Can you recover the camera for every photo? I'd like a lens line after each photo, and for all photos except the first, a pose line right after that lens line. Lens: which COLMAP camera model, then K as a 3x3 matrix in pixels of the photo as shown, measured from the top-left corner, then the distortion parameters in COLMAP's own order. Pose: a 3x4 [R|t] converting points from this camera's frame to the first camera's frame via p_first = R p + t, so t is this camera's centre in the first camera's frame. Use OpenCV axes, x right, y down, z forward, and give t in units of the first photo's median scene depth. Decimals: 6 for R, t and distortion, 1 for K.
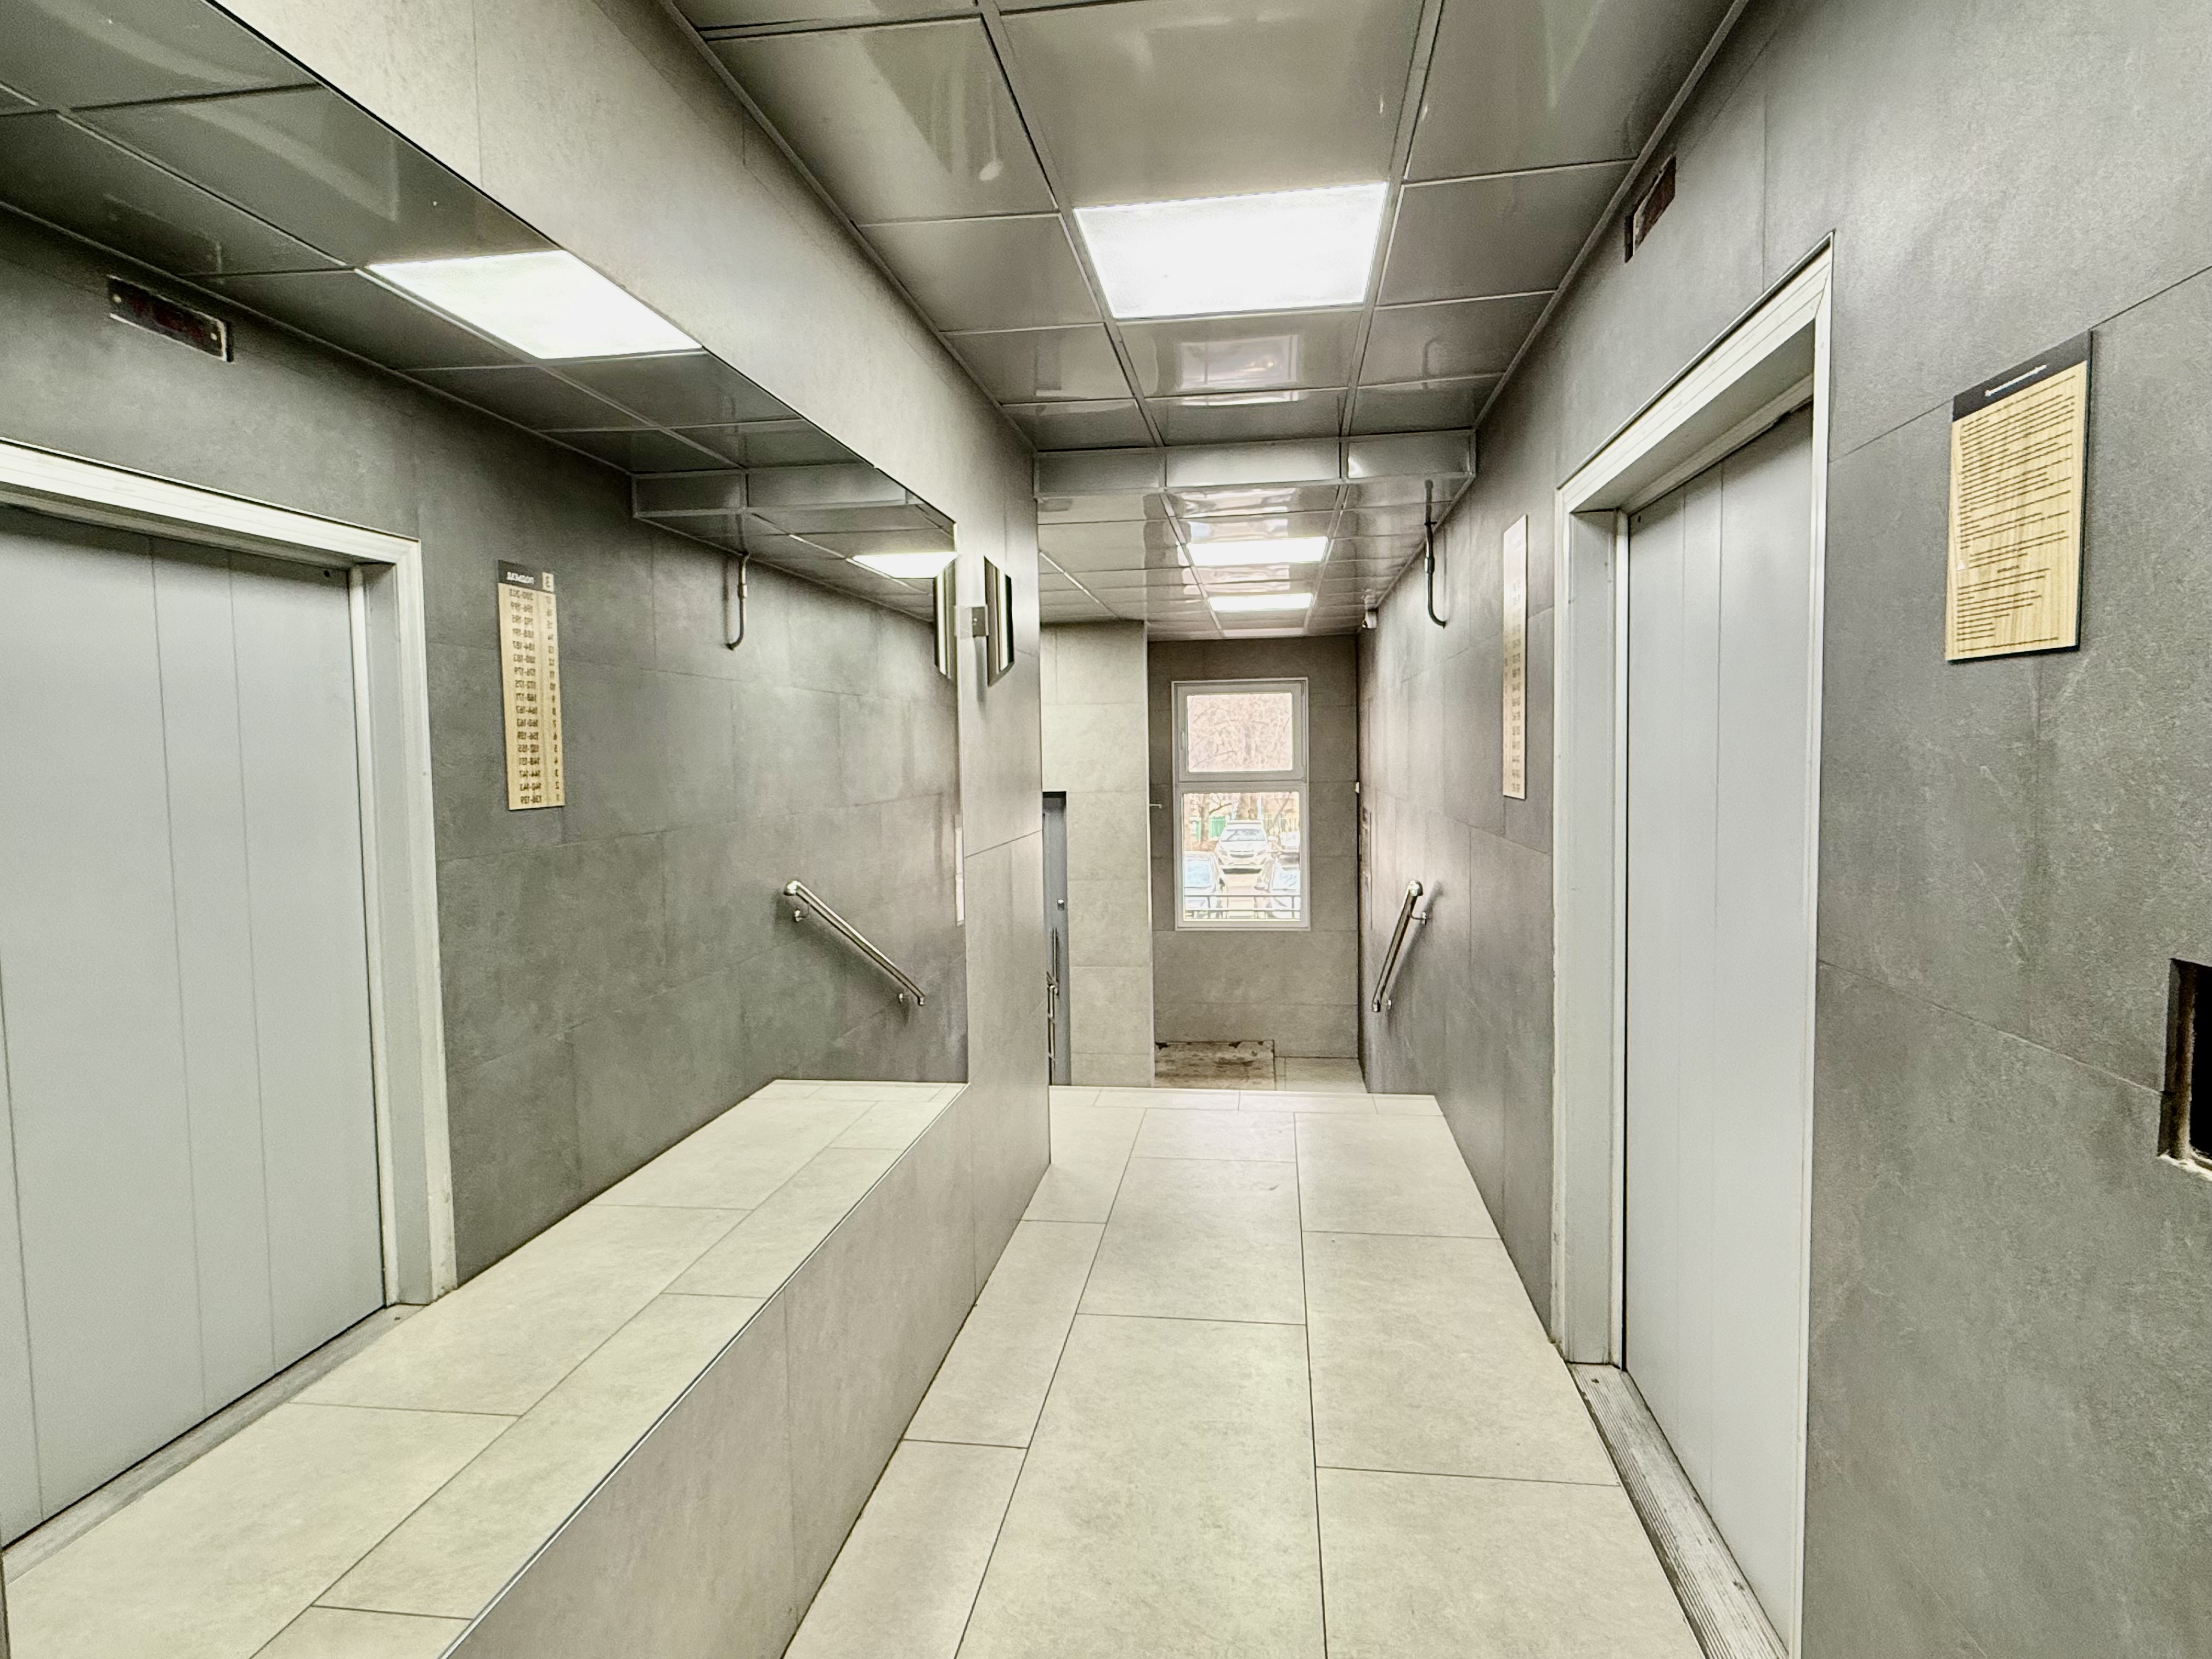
lens RADIAL K [[1166.2, 0, 1106.0], [0, 1166.2, 829.5], [0, 0, 1]] dist [0.001039, -0.000023]
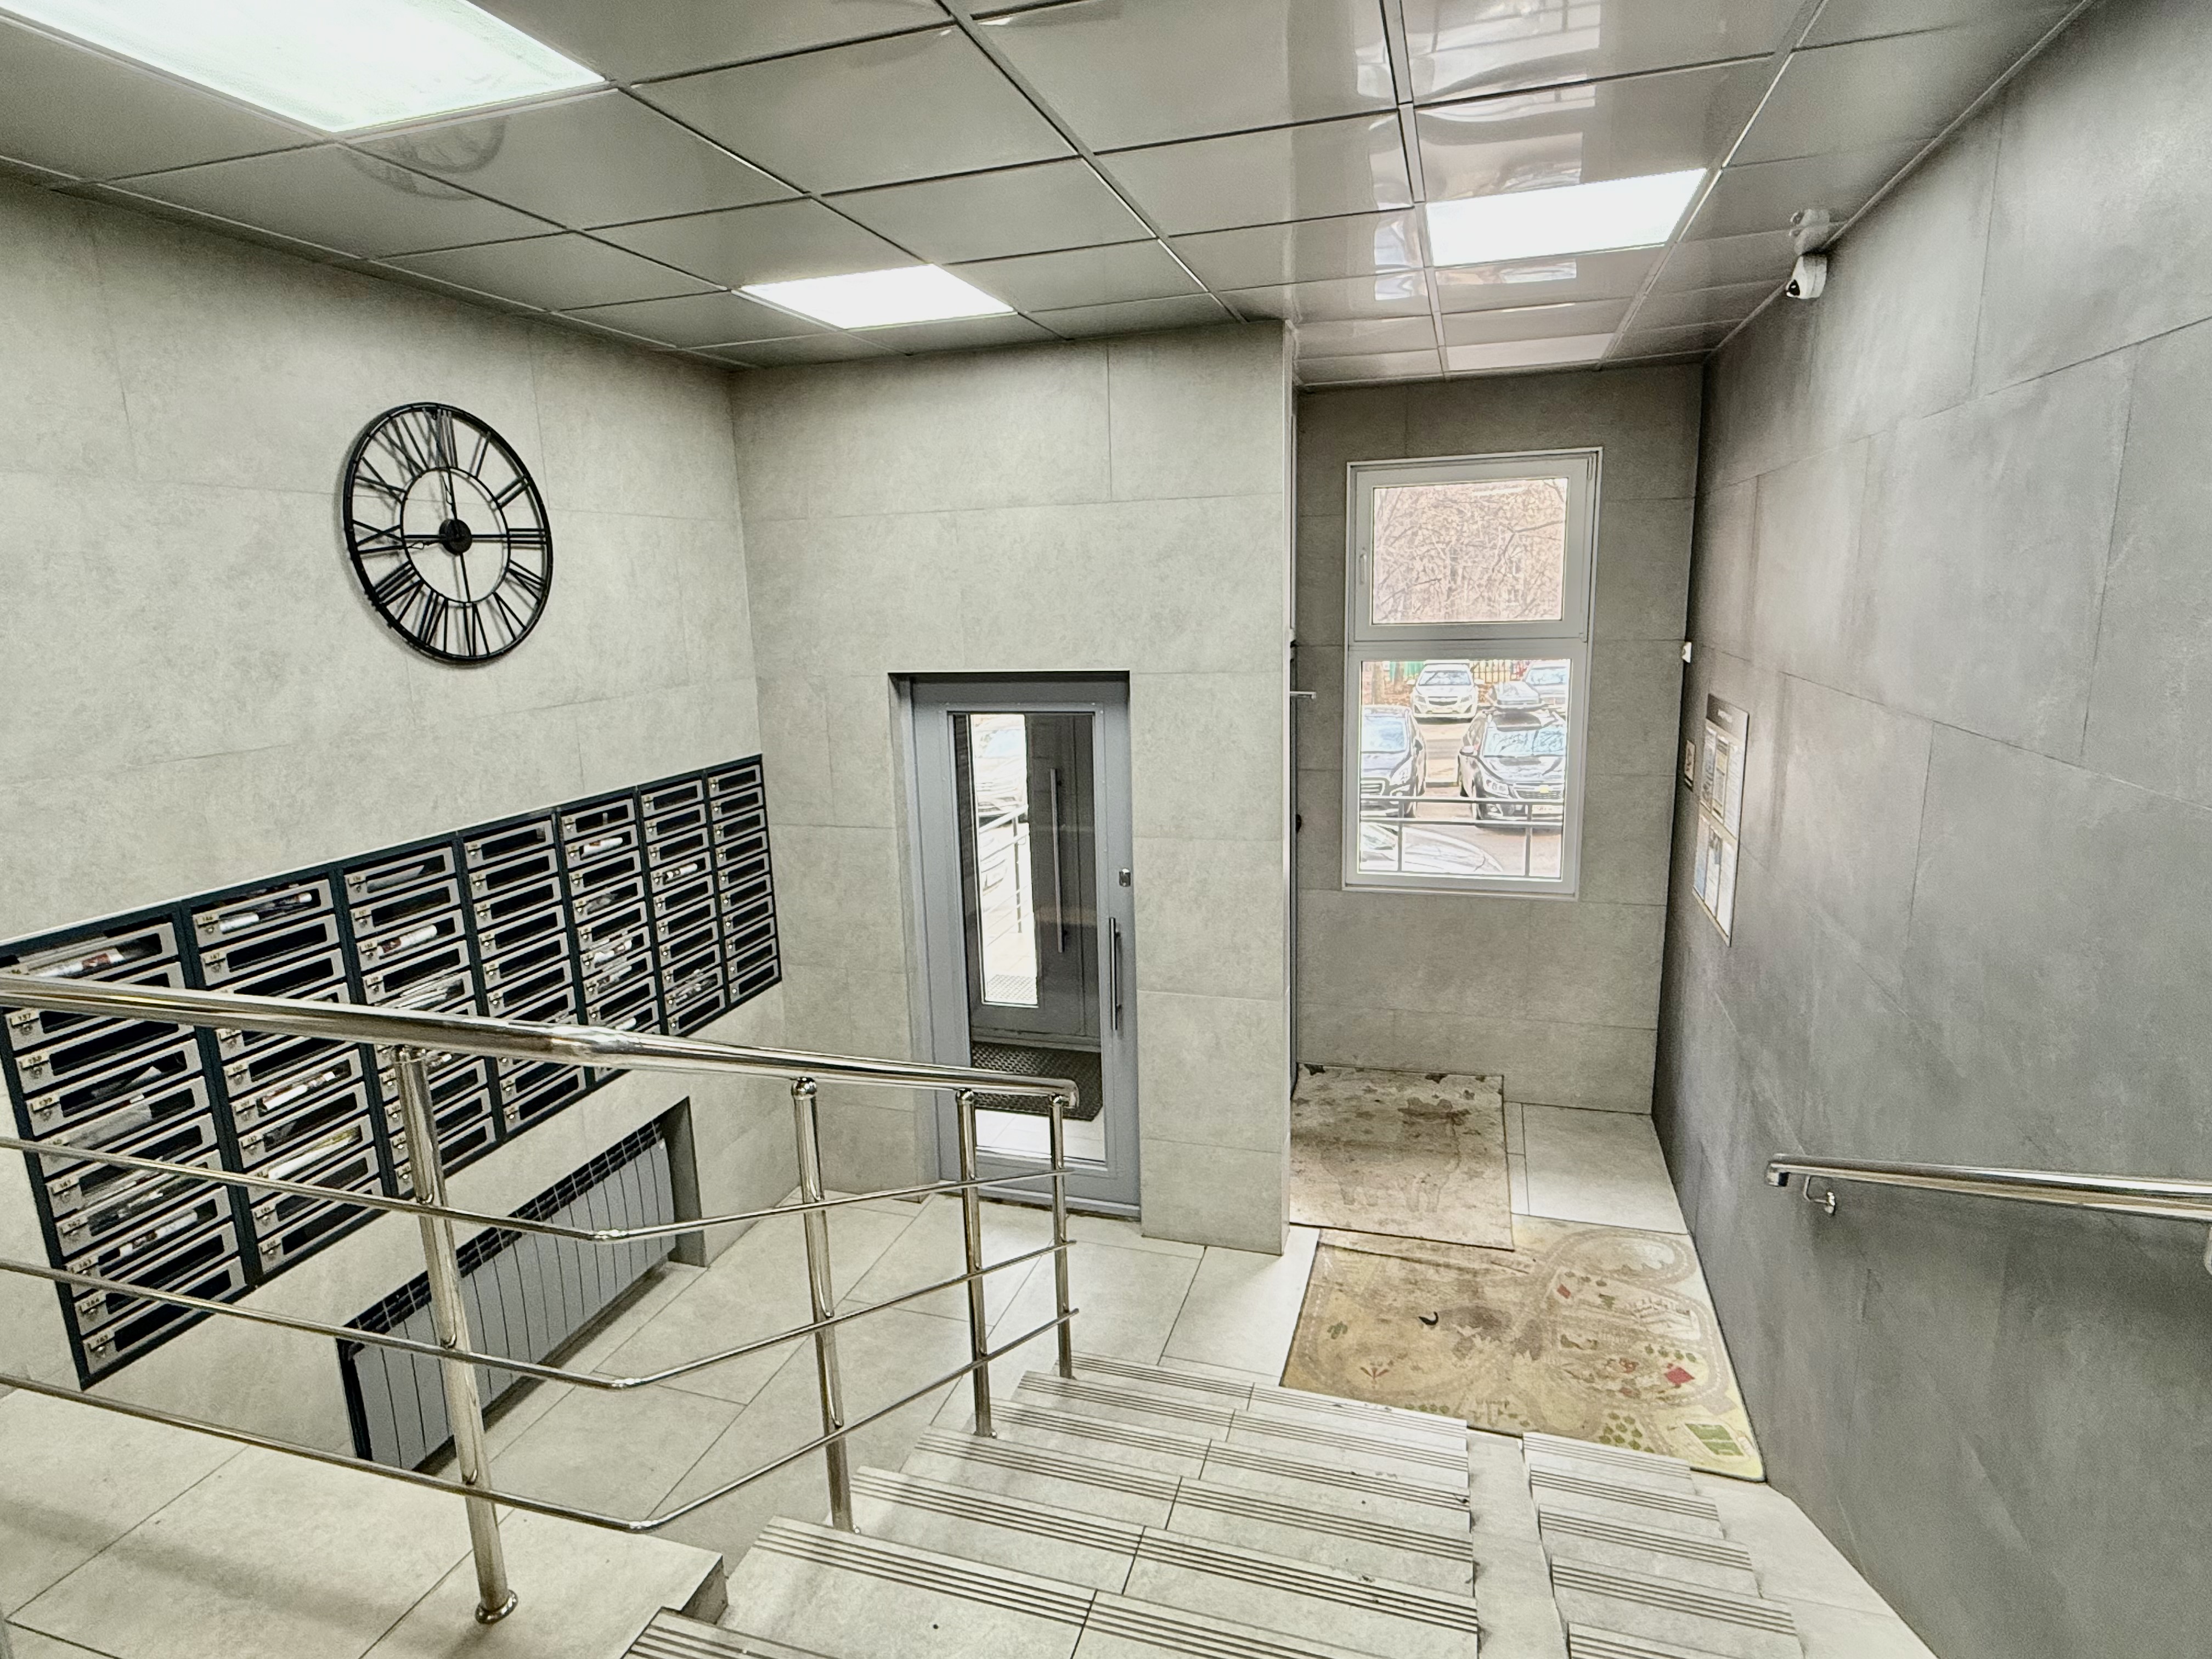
lens RADIAL K [[1166.2, 0, 1106.0], [0, 1166.2, 829.5], [0, 0, 1]] dist [0.001039, -0.000023]
pose [[0.987217, 0.022028, -0.157853, 0.034237], [0.000728, 0.989769, 0.142678, -0.031197], [0.159381, -0.140969, 0.977101, 0.403526]]
